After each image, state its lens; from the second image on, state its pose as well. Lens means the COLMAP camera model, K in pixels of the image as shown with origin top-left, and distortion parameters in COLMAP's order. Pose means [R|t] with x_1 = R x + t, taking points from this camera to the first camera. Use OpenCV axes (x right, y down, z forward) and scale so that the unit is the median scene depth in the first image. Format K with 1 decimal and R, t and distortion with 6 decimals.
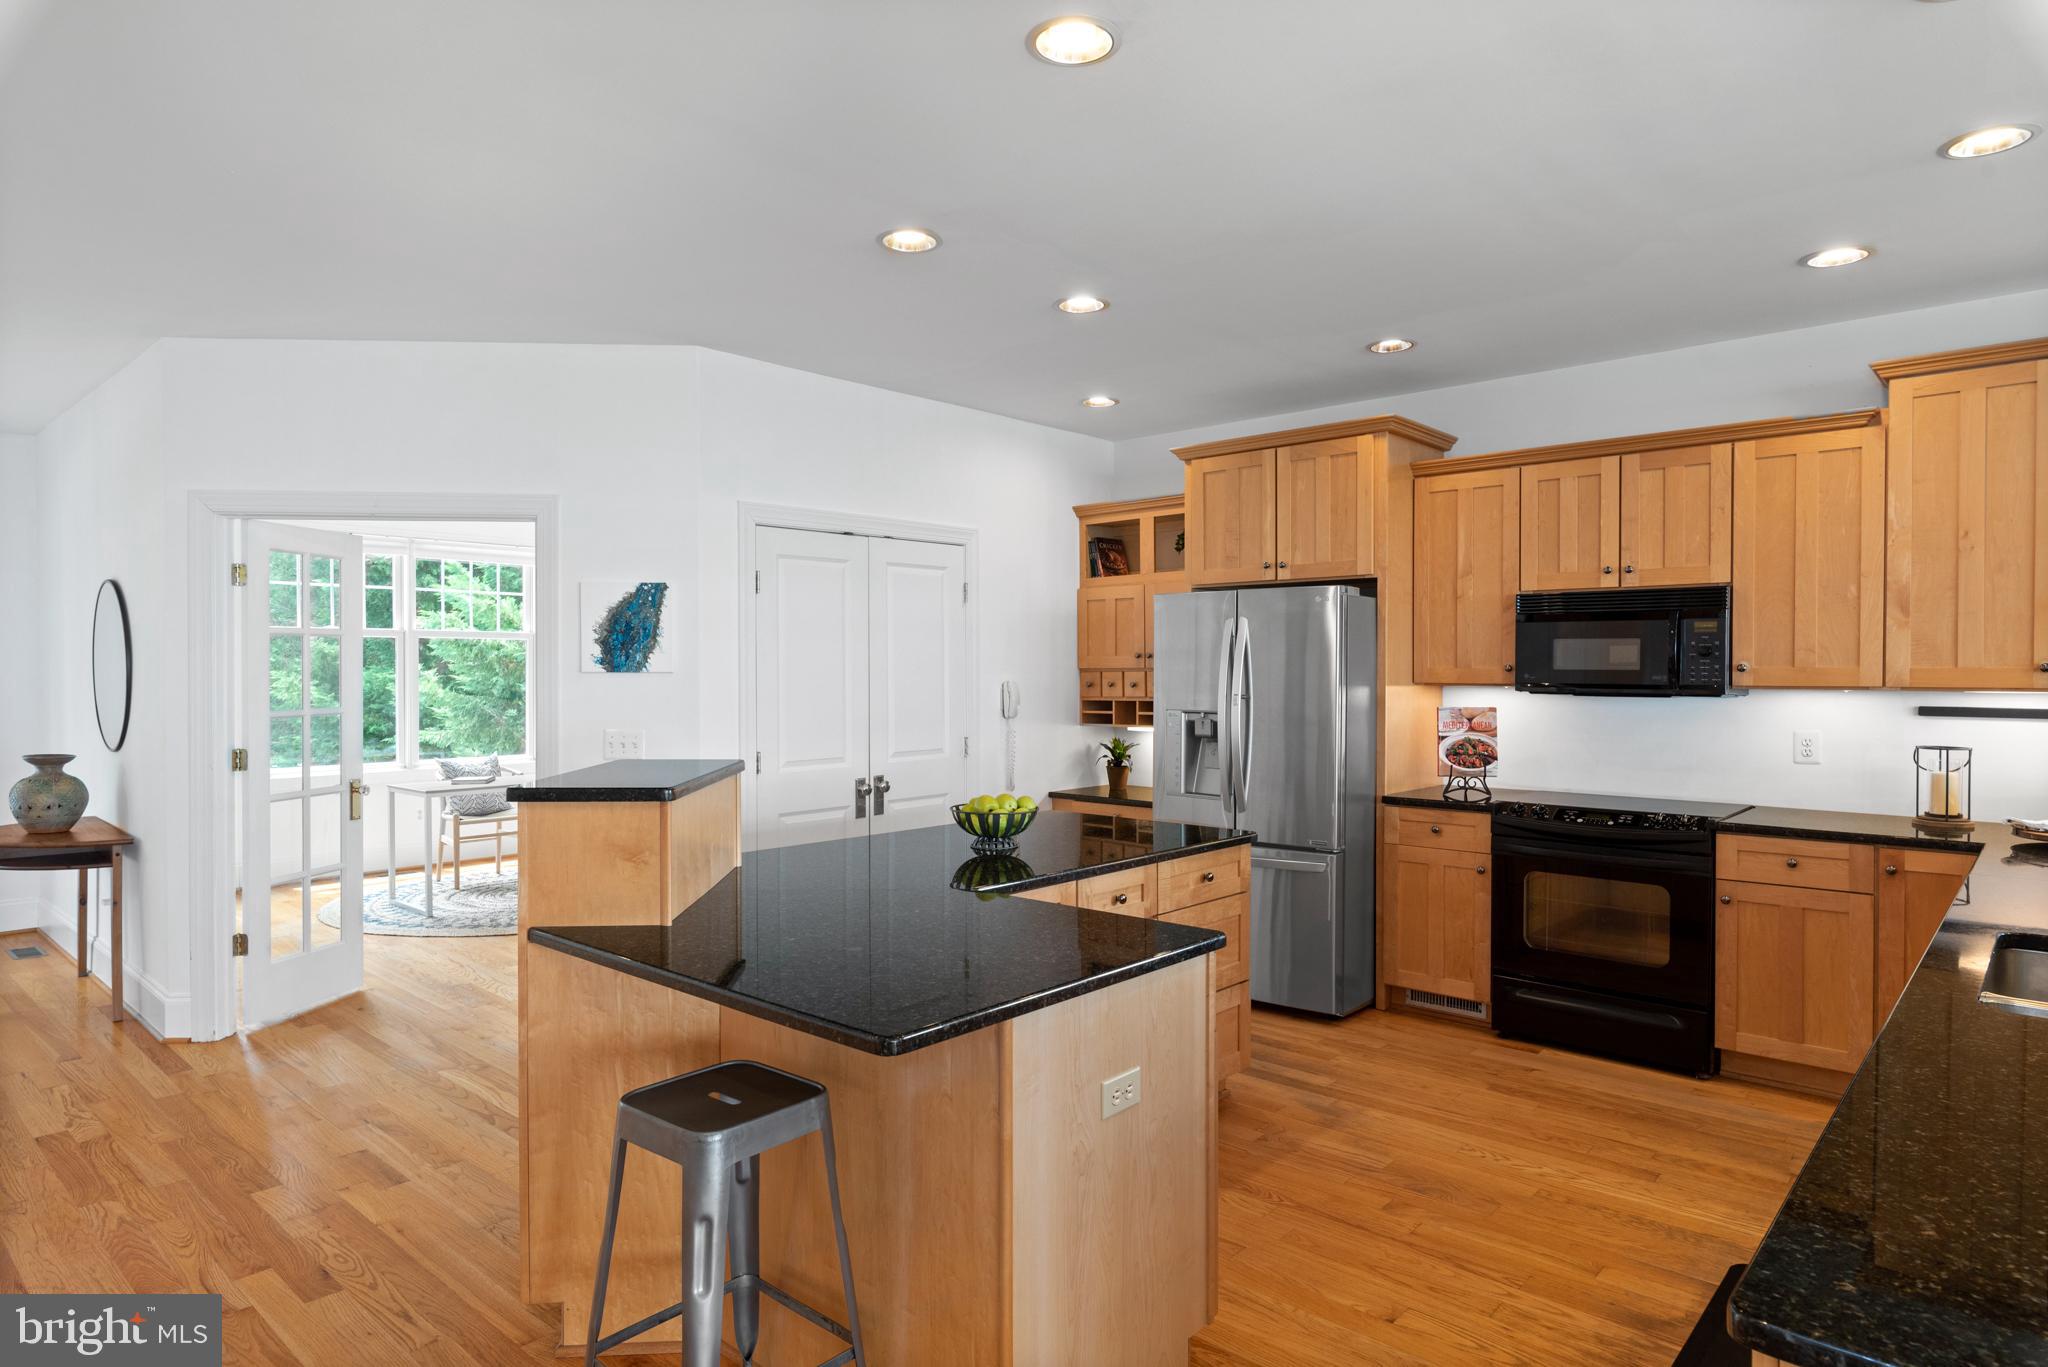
lens RADIAL K [[1141.7, 0, 1028.7], [0, 1141.7, 687.7], [0, 0, 1]] dist [0.000004, -0.001052]
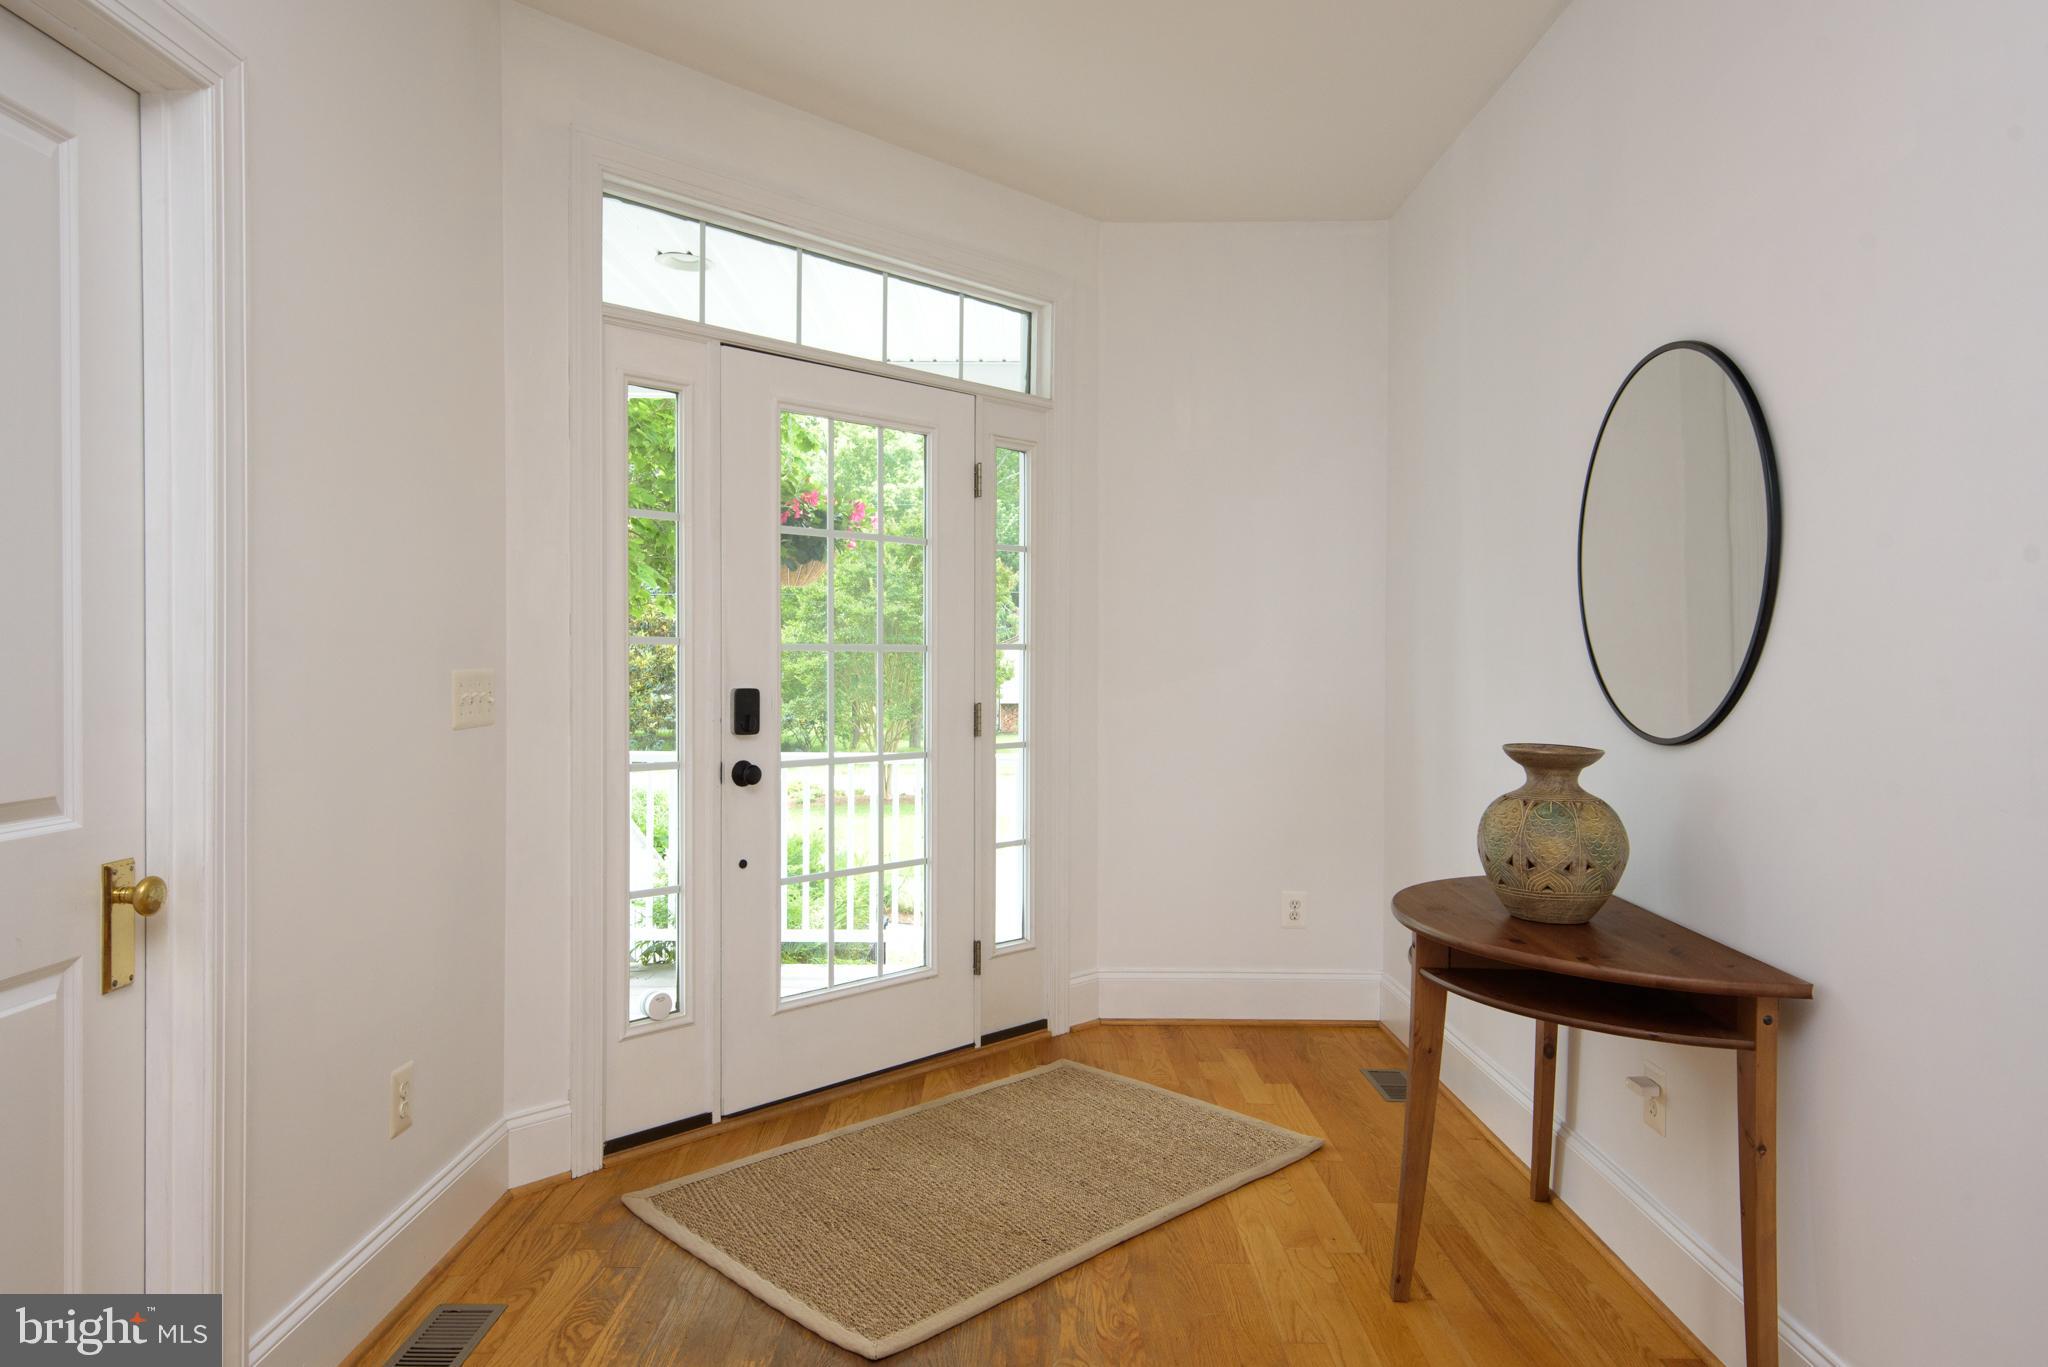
lens RADIAL K [[1204.7, 0, 987.2], [0, 1204.7, 696.7], [0, 0, 1]] dist [0.000536, 0.000149]
pose [[0.639462, 0.018294, -0.768605, -0.636710], [-0.010014, 0.999830, 0.015466, 0.034477], [0.768757, -0.002193, 0.639537, 0.528935]]
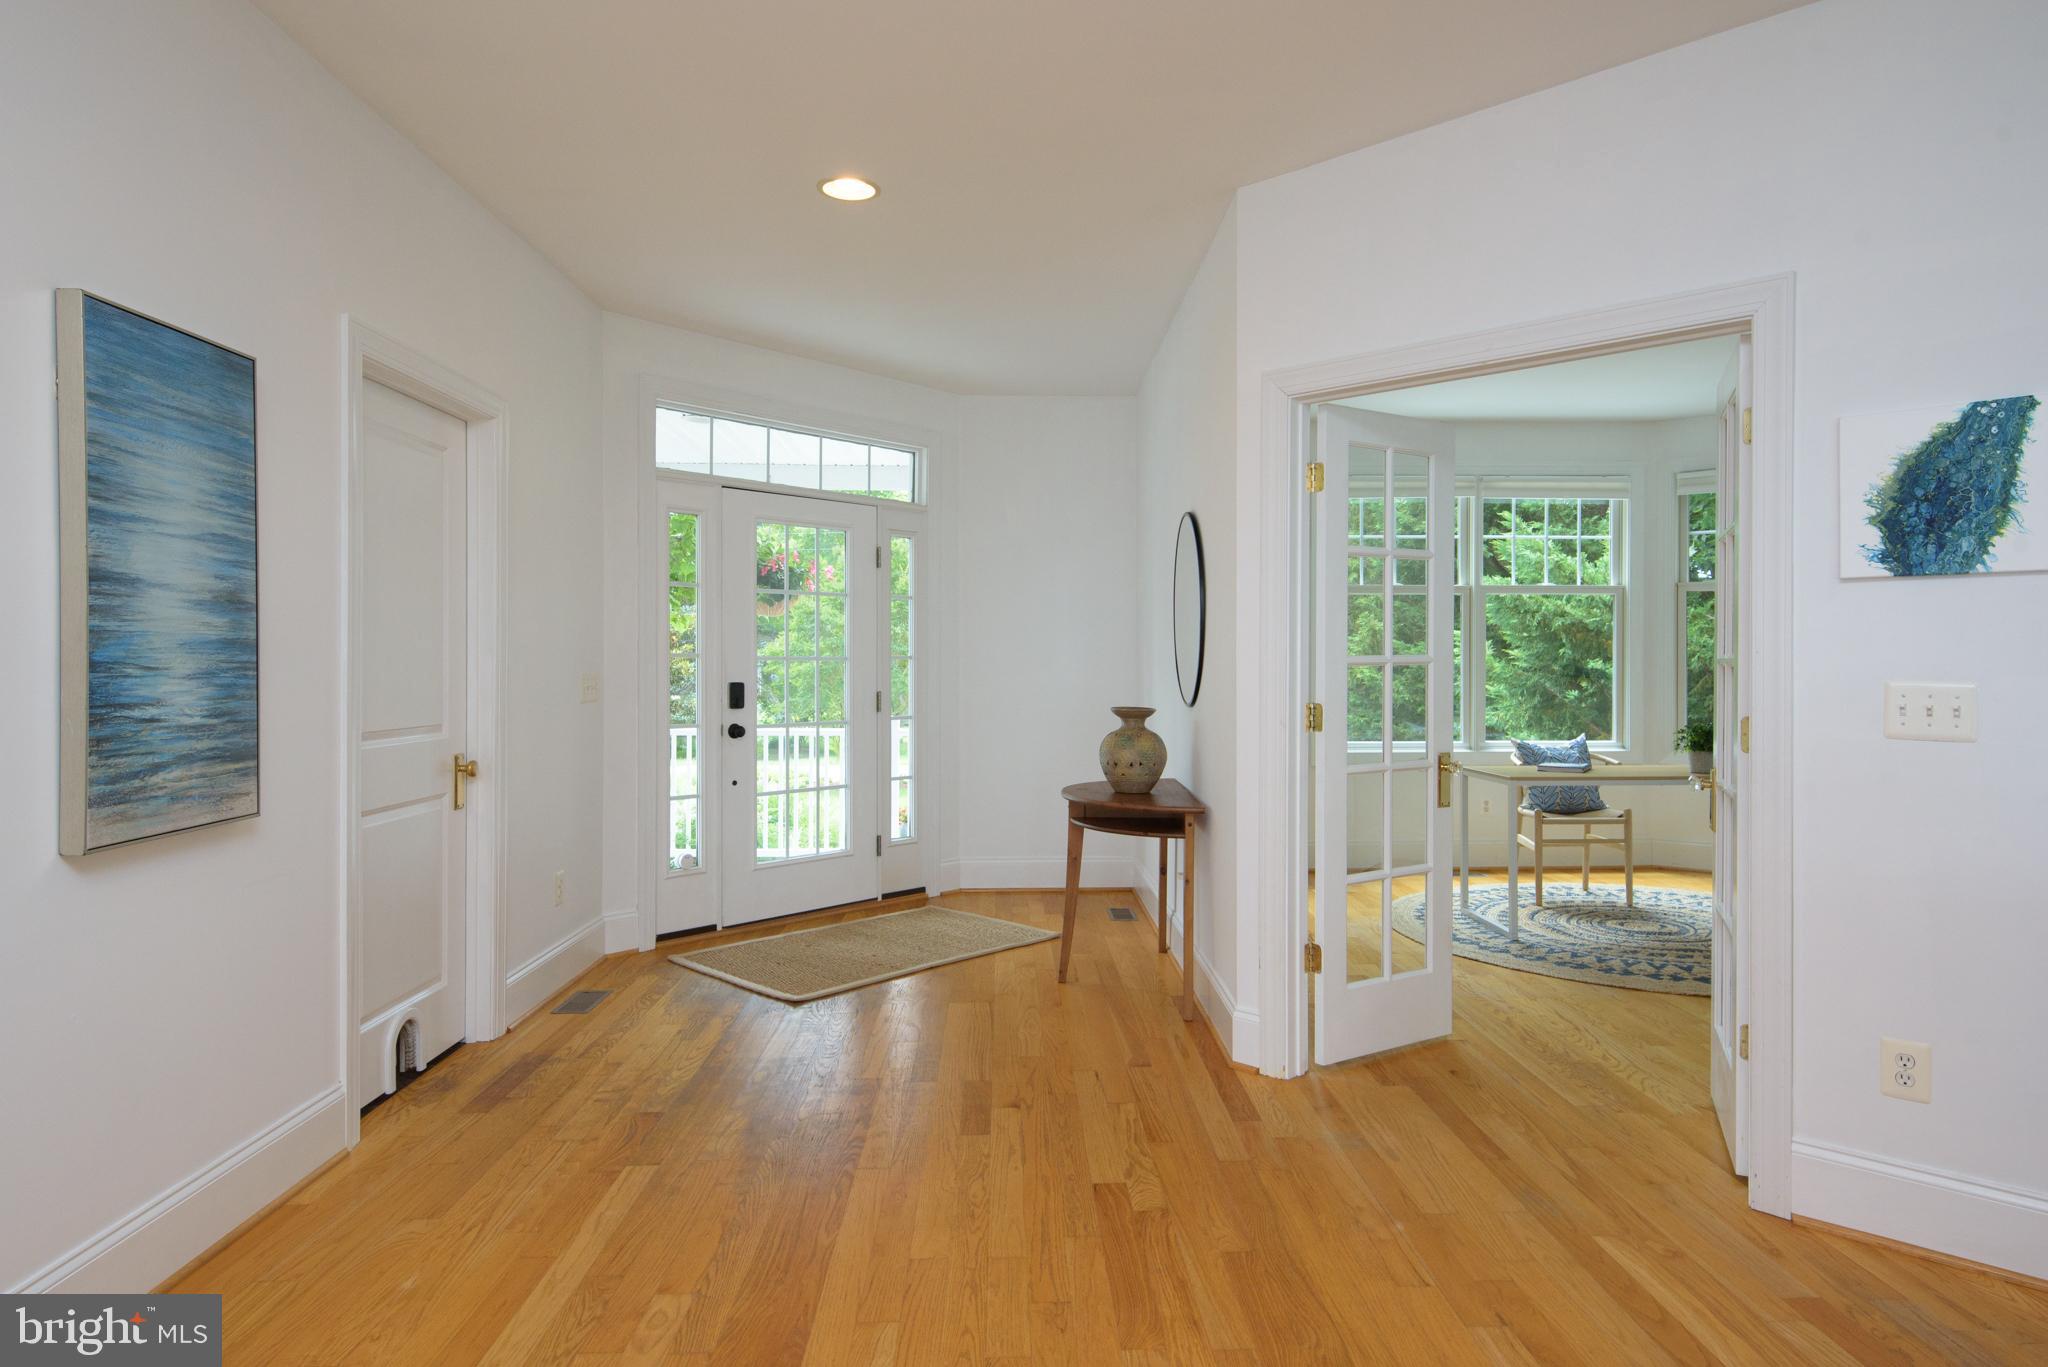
lens RADIAL K [[1141.7, 0, 1028.7], [0, 1141.7, 687.7], [0, 0, 1]] dist [0.000004, -0.001052]
pose [[0.672627, 0.008401, -0.739934, -0.241432], [-0.007243, 0.999962, 0.004769, 0.039291], [0.739946, 0.002152, 0.672663, 0.326339]]
